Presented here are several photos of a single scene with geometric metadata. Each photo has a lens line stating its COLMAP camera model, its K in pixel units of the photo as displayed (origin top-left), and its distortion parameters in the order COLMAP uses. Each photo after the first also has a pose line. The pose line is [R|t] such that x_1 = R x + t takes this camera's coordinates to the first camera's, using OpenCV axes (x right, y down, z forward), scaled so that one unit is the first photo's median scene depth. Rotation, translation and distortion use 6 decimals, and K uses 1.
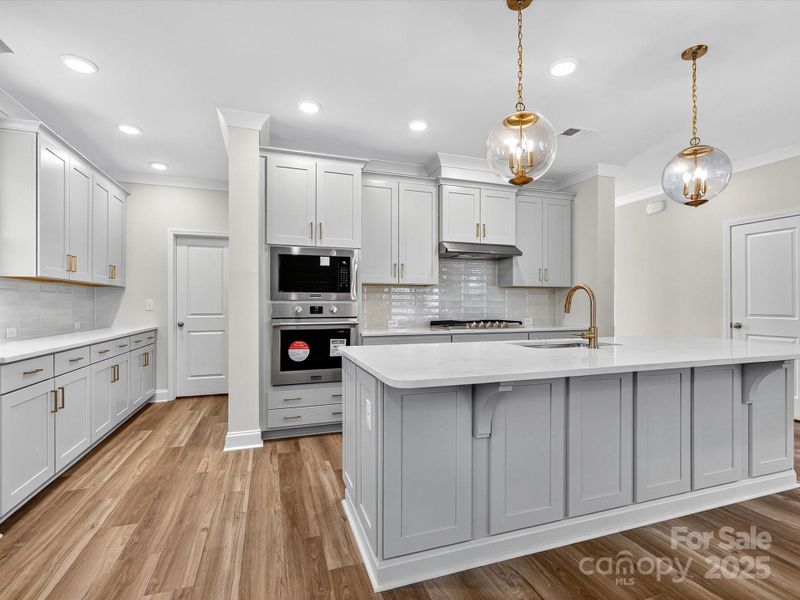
lens RADIAL K [[393.0, 0, 404.9], [0, 393.0, 299.8], [0, 0, 1]] dist [-0.001054, 0.000512]
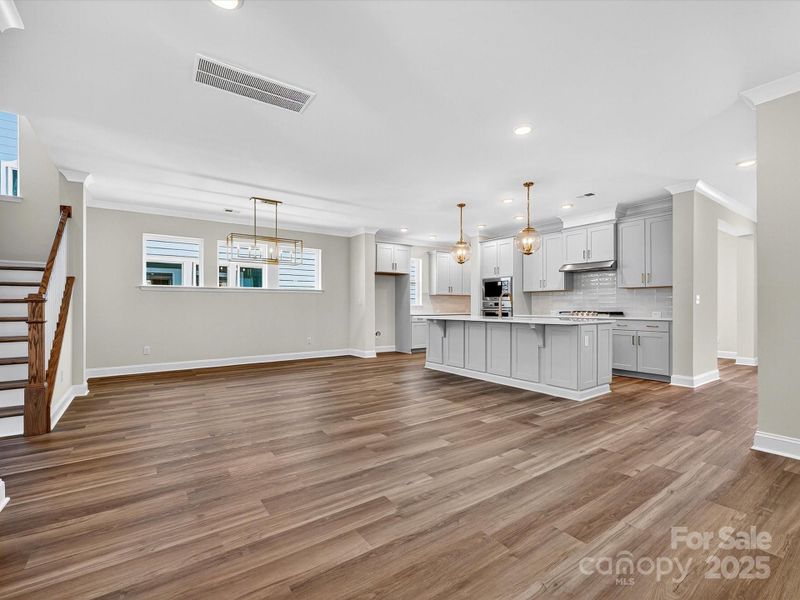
lens RADIAL K [[367.6, 0, 406.4], [0, 367.6, 311.2], [0, 0, 1]] dist [-0.001430, -0.000450]
pose [[0.296900, 0.014601, -0.954797, 1.555039], [0.013123, 0.999726, 0.019368, 0.015815], [0.954818, -0.018280, 0.296627, -0.167542]]
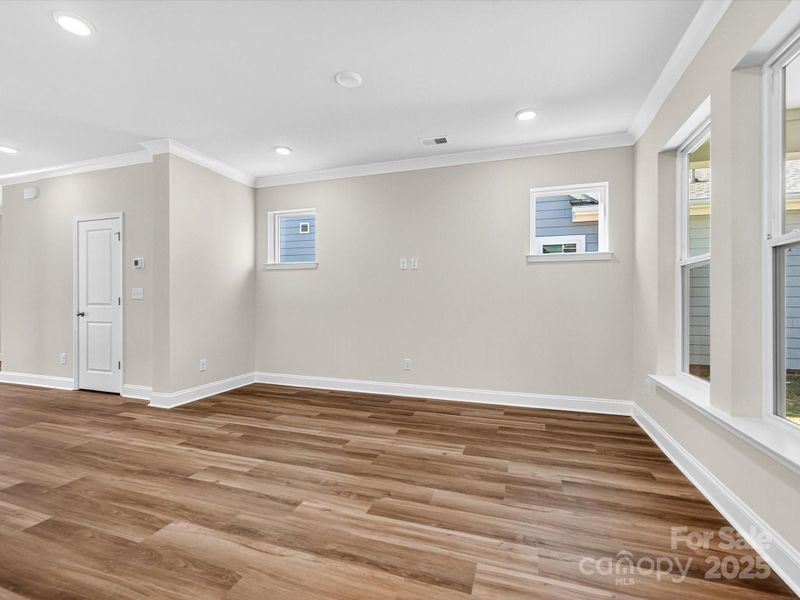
lens RADIAL K [[367.6, 0, 400.8], [0, 367.6, 303.0], [0, 0, 1]] dist [-0.001430, -0.000450]
pose [[0.602166, 0.002298, 0.798368, 0.653547], [-0.016298, 0.999823, 0.009415, 0.013607], [-0.798205, -0.018681, 0.602097, -0.372266]]
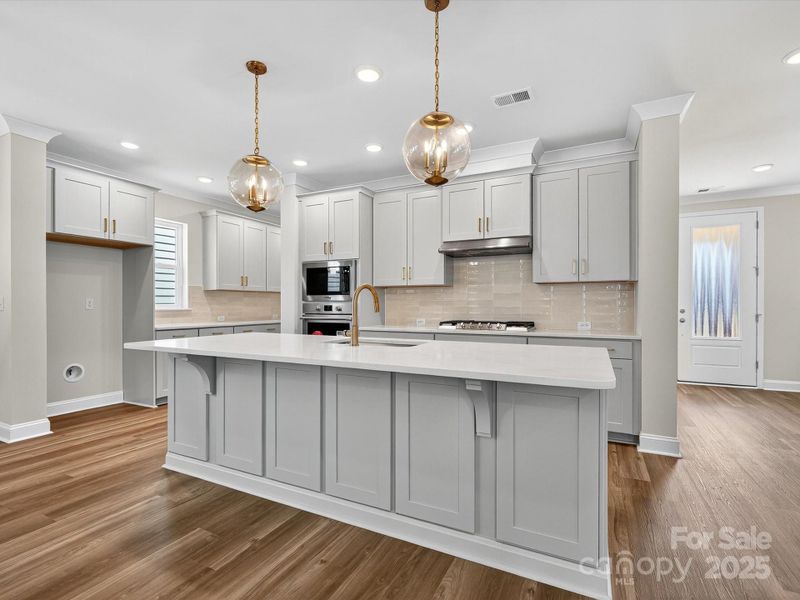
lens RADIAL K [[383.3, 0, 399.8], [0, 383.3, 306.7], [0, 0, 1]] dist [-0.009891, 0.001004]
pose [[0.701432, 0.005277, -0.712716, 0.773332], [0.007548, 0.999862, 0.014832, 0.003464], [0.712696, -0.015783, 0.701295, 0.233307]]
